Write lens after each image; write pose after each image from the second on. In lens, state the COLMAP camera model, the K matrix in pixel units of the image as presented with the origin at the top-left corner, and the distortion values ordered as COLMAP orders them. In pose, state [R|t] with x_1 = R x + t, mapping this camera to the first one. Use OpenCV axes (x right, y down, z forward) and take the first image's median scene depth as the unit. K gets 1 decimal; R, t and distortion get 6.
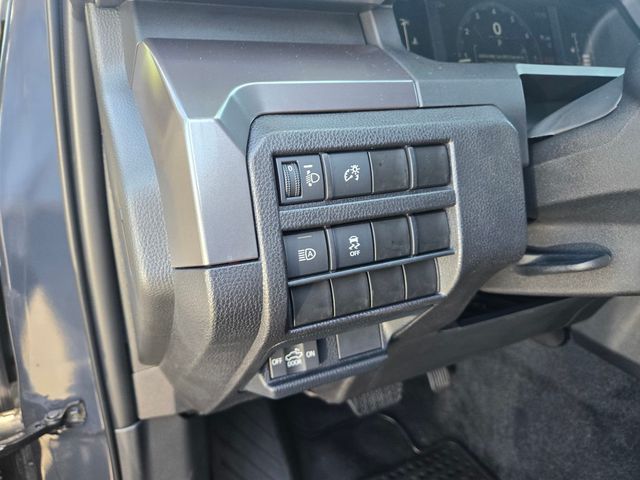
lens RADIAL K [[445.8, 0, 315.8], [0, 445.8, 240.3], [0, 0, 1]] dist [0.036383, -0.033173]
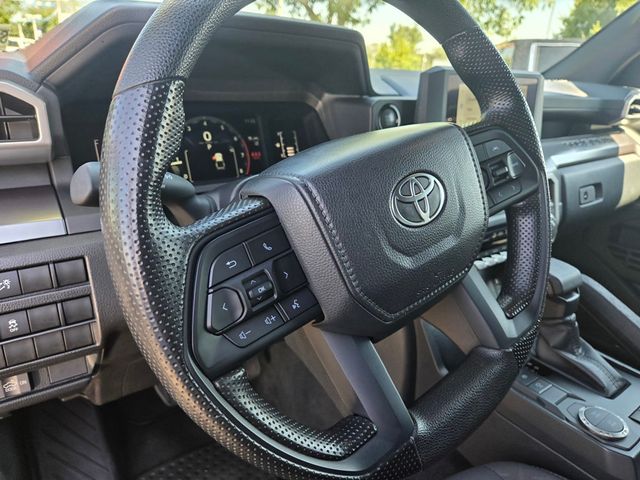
lens RADIAL K [[445.8, 0, 321.9], [0, 445.8, 241.2], [0, 0, 1]] dist [0.036383, -0.033173]
pose [[0.989068, -0.008176, 0.147230, 0.558773], [0.000076, 0.998490, 0.054938, -0.224155], [-0.147457, -0.054326, 0.987575, -0.459155]]
